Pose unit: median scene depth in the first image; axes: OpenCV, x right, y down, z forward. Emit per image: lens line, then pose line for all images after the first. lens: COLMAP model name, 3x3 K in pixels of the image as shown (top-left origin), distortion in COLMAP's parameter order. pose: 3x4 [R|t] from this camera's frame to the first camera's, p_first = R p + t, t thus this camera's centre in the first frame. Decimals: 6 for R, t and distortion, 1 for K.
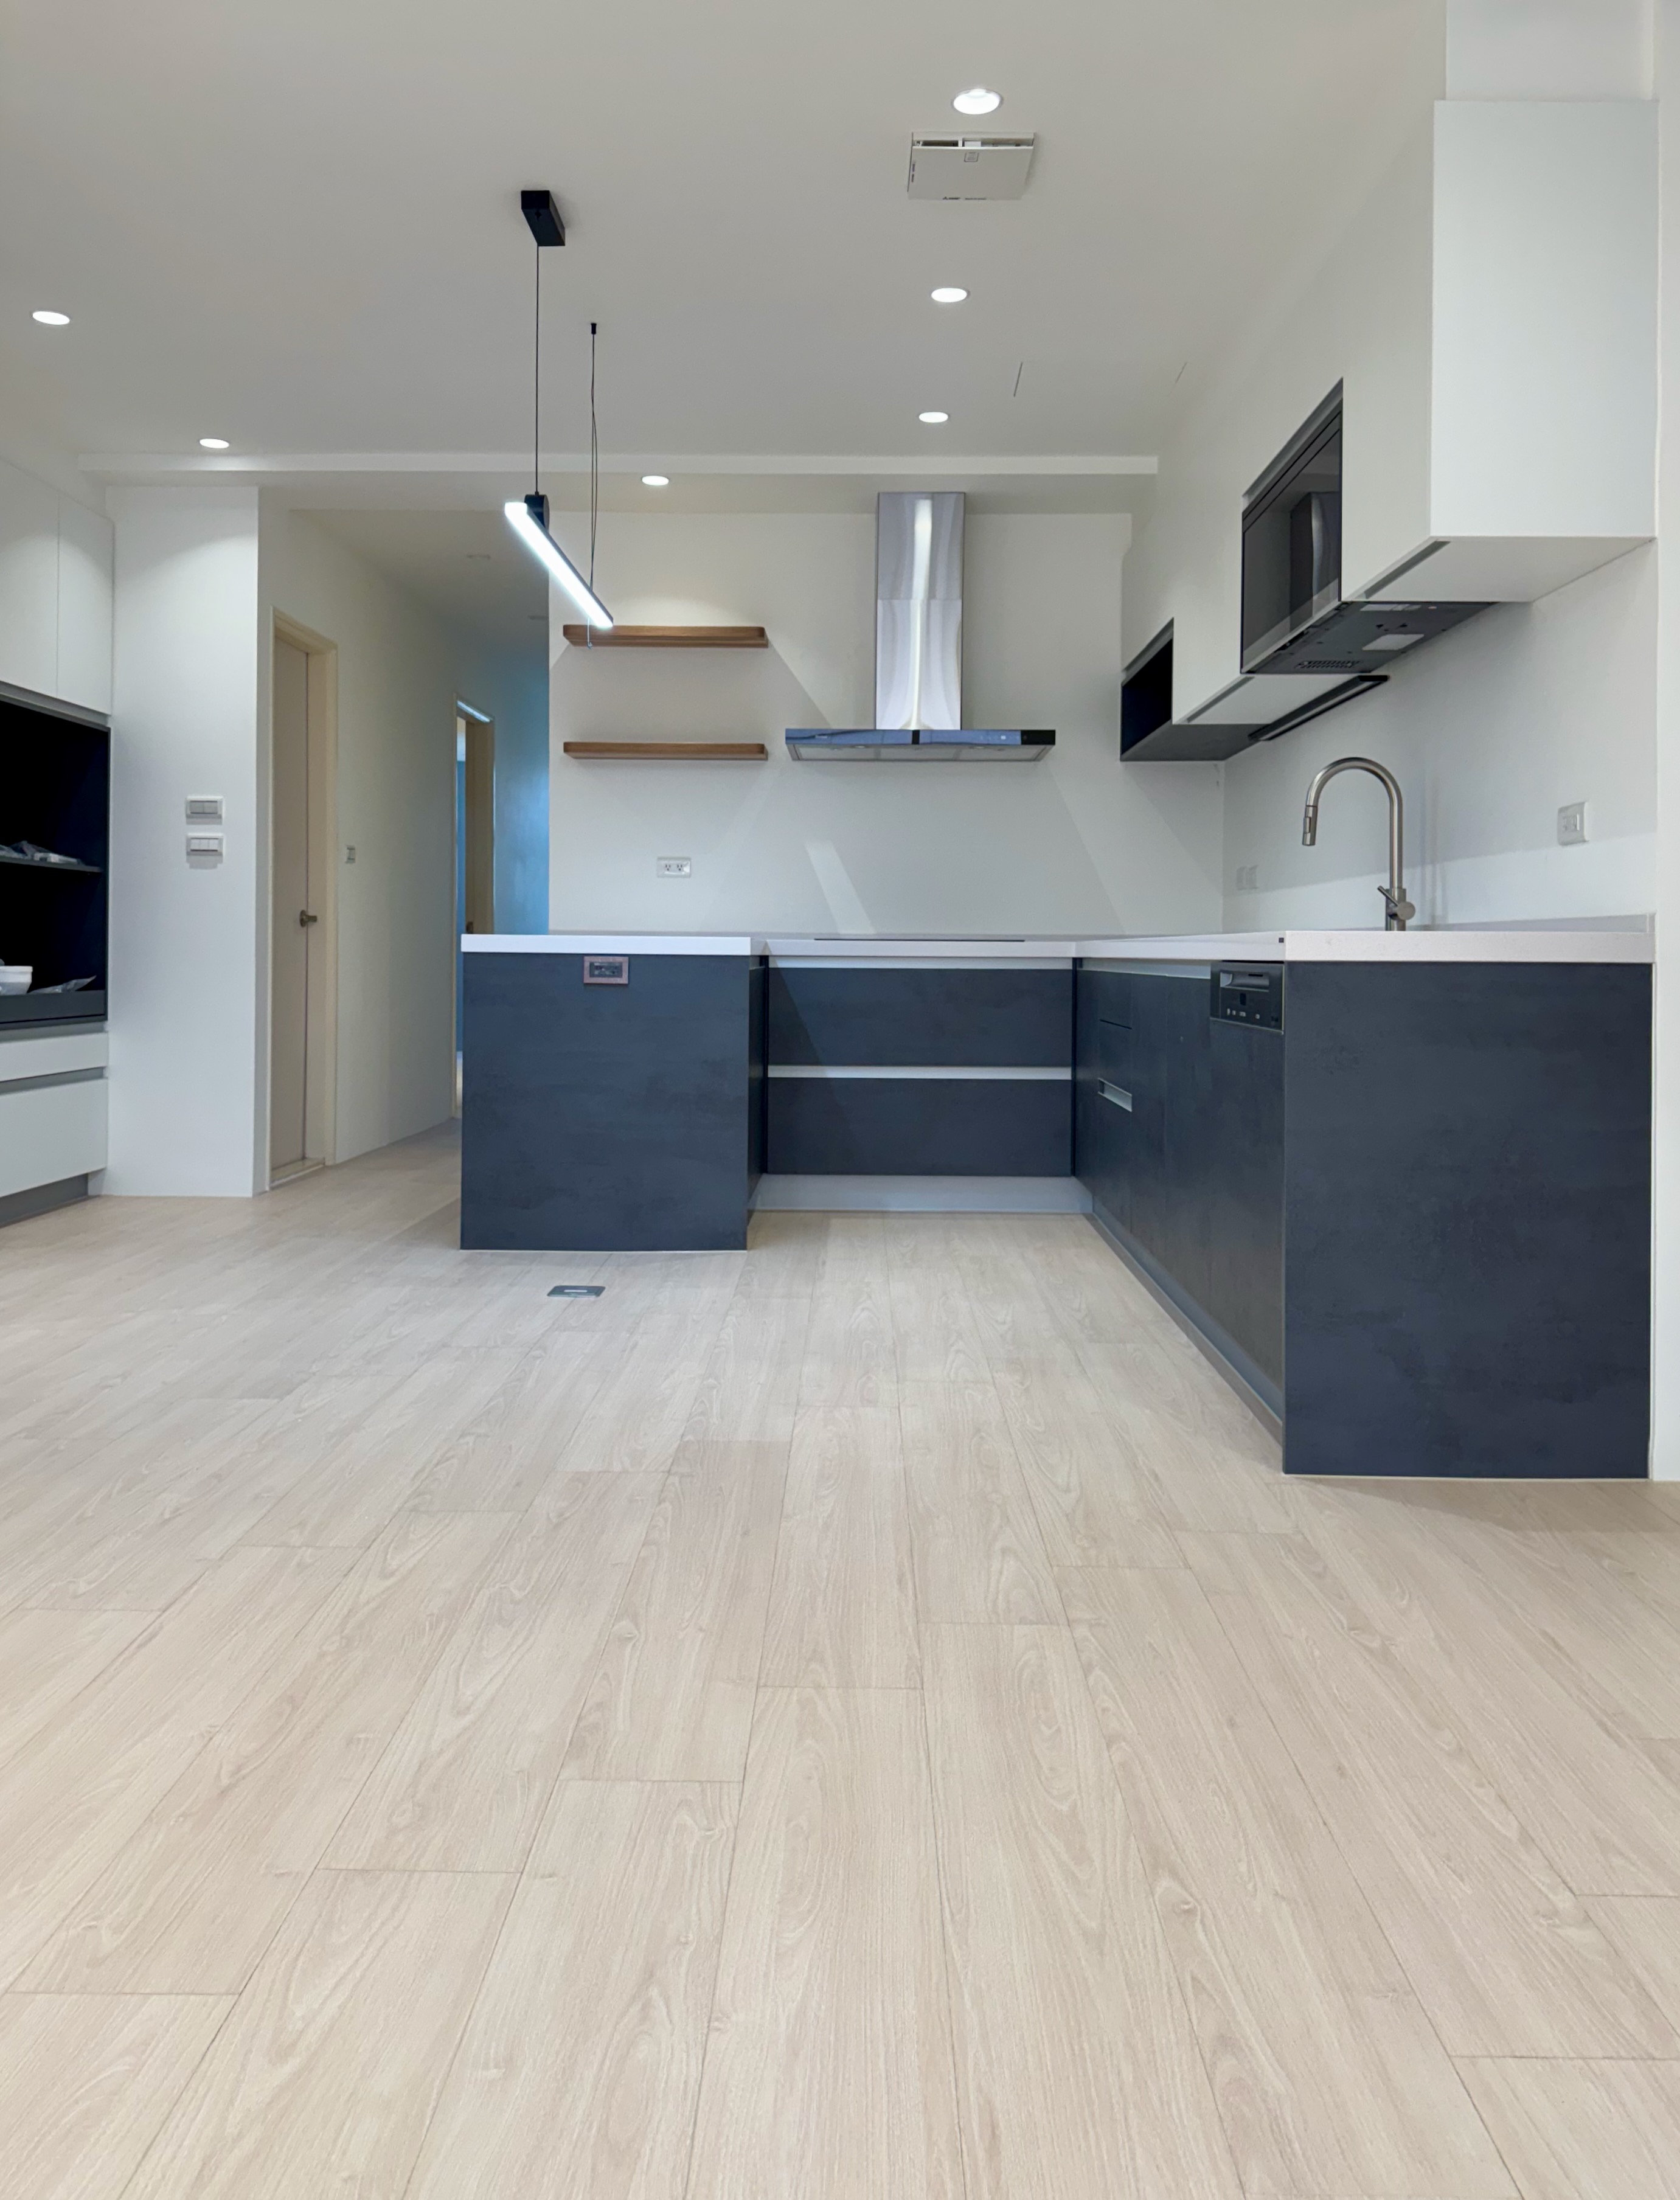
lens RADIAL K [[1746.3, 0, 786.2], [0, 1746.3, 935.3], [0, 0, 1]] dist [-0.006455, -0.046074]
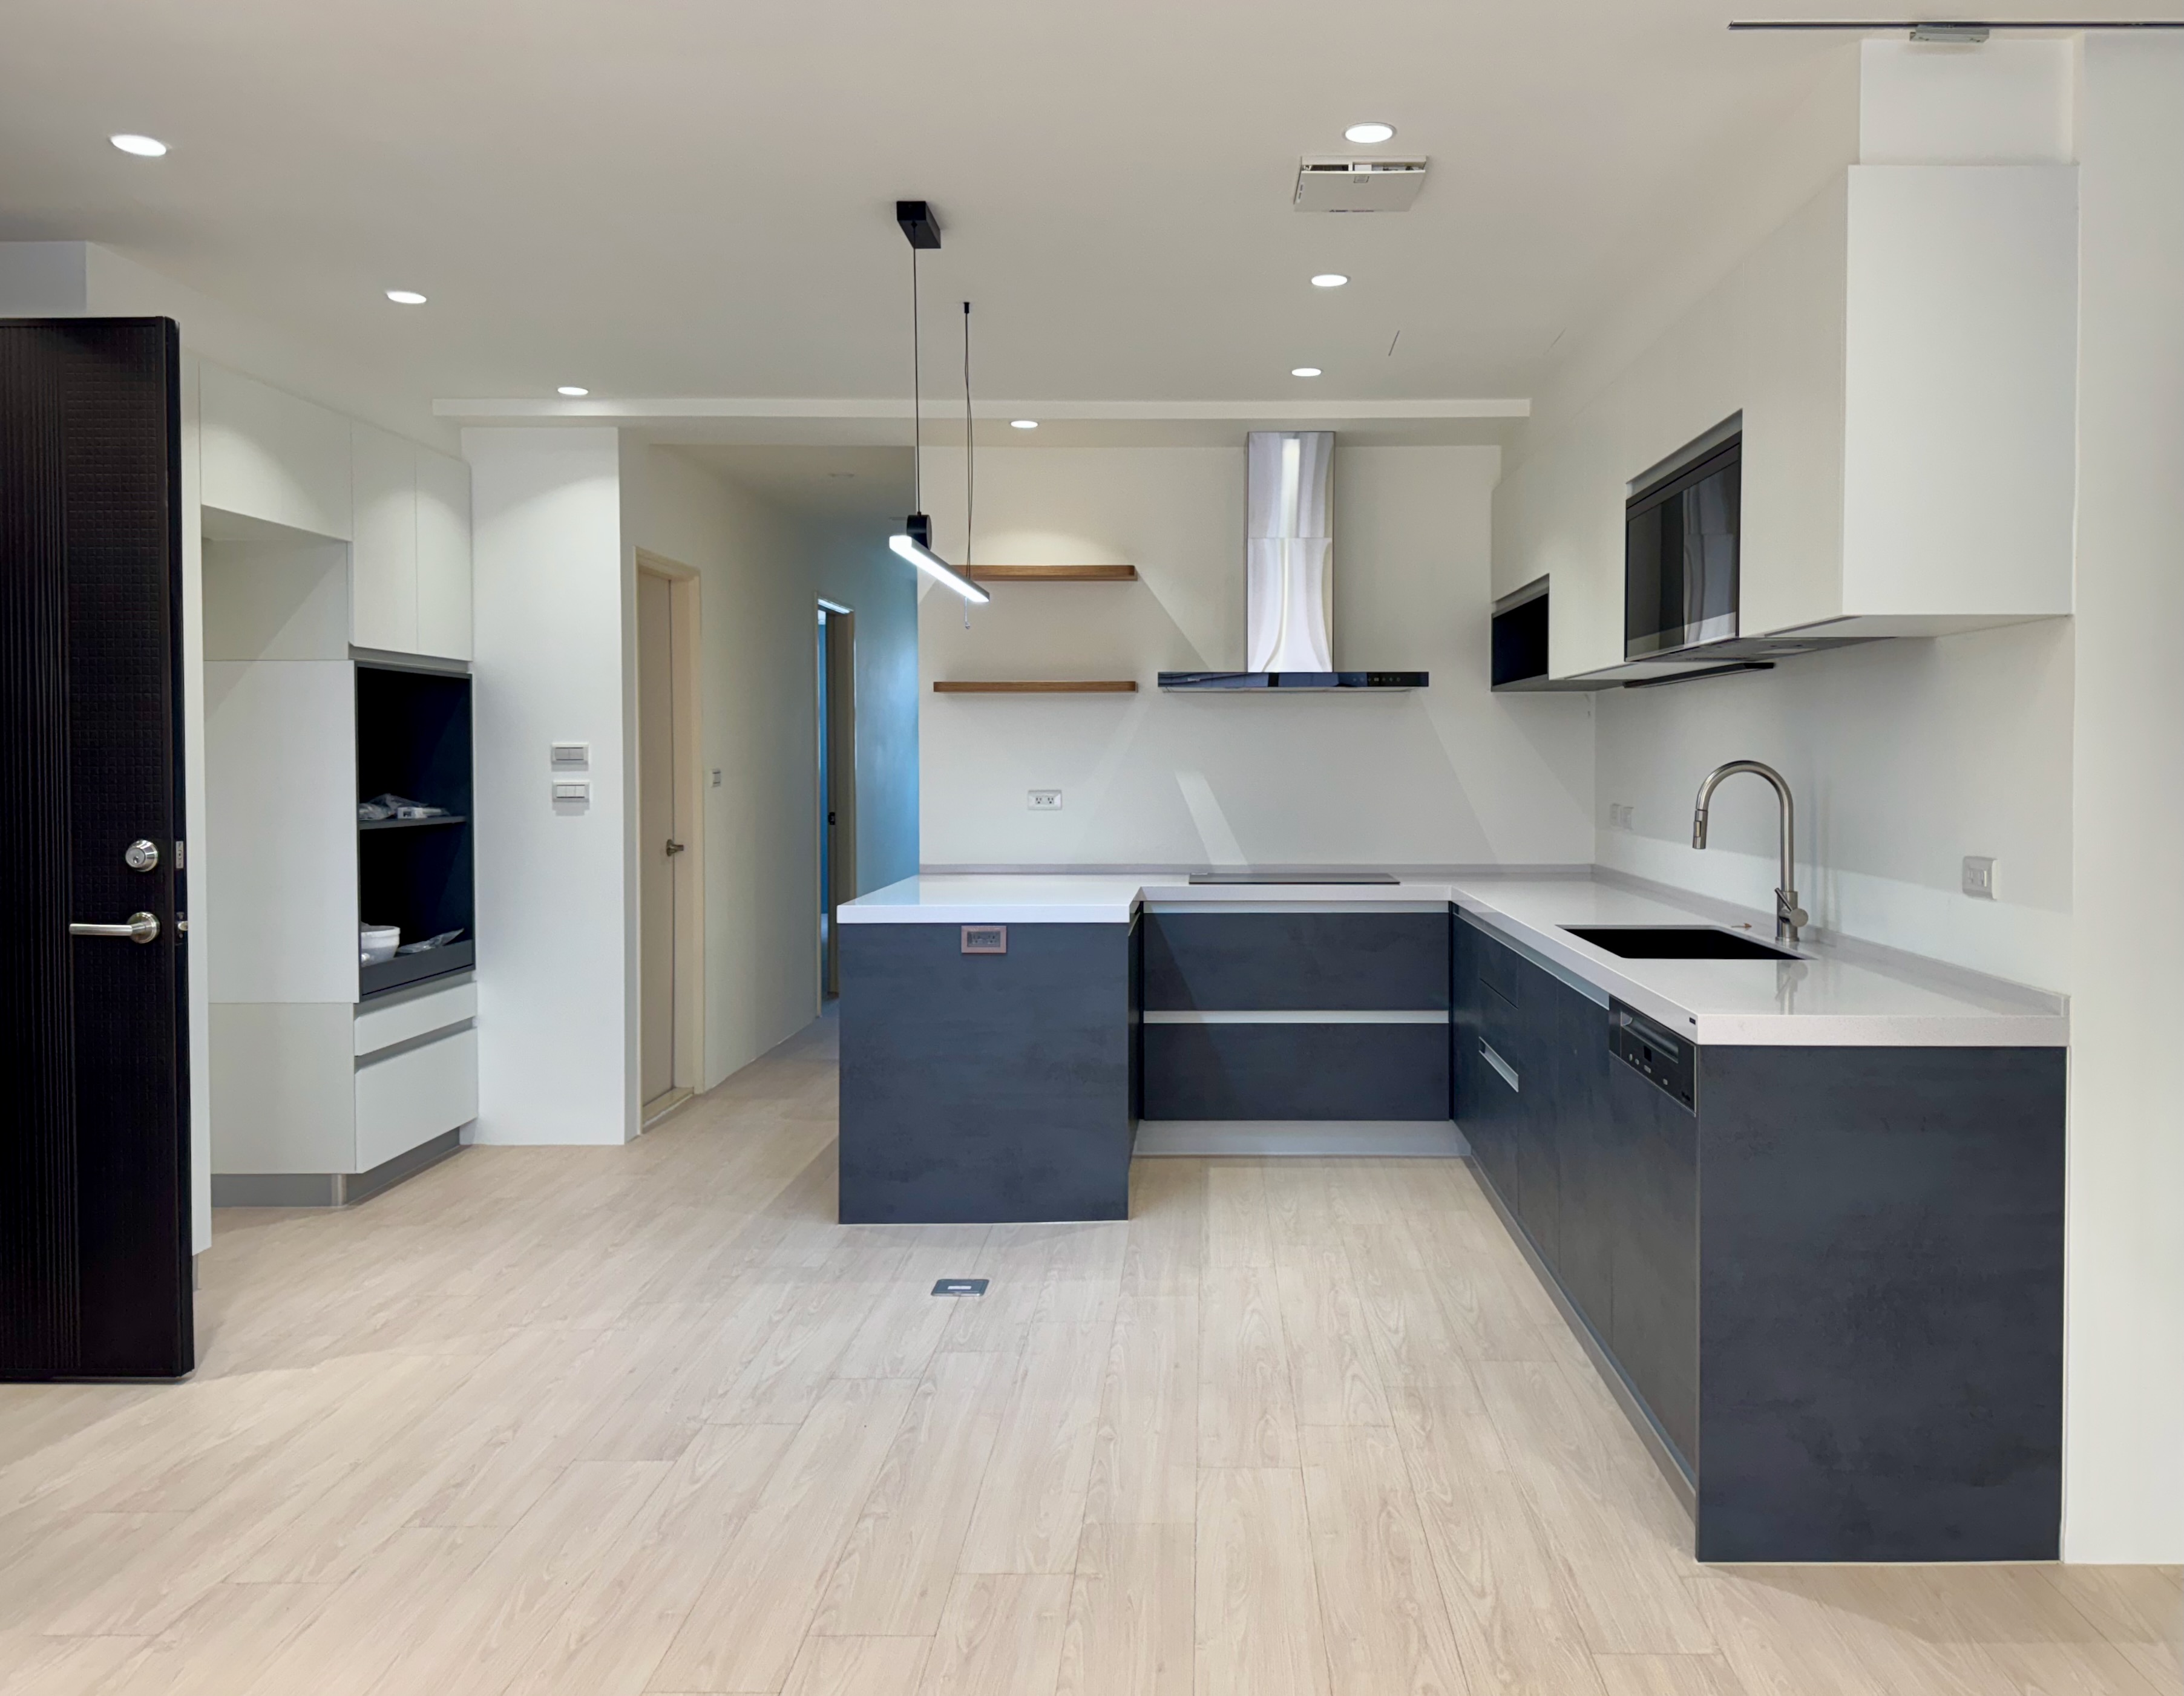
lens RADIAL K [[1726.4, 0, 1159.9], [0, 1726.4, 766.6], [0, 0, 1]] dist [-0.006852, -0.043363]
pose [[0.999820, -0.010870, 0.015555, -0.017841], [0.010615, 0.999809, 0.016390, -0.096355], [-0.015730, -0.016221, 0.999745, 0.021511]]
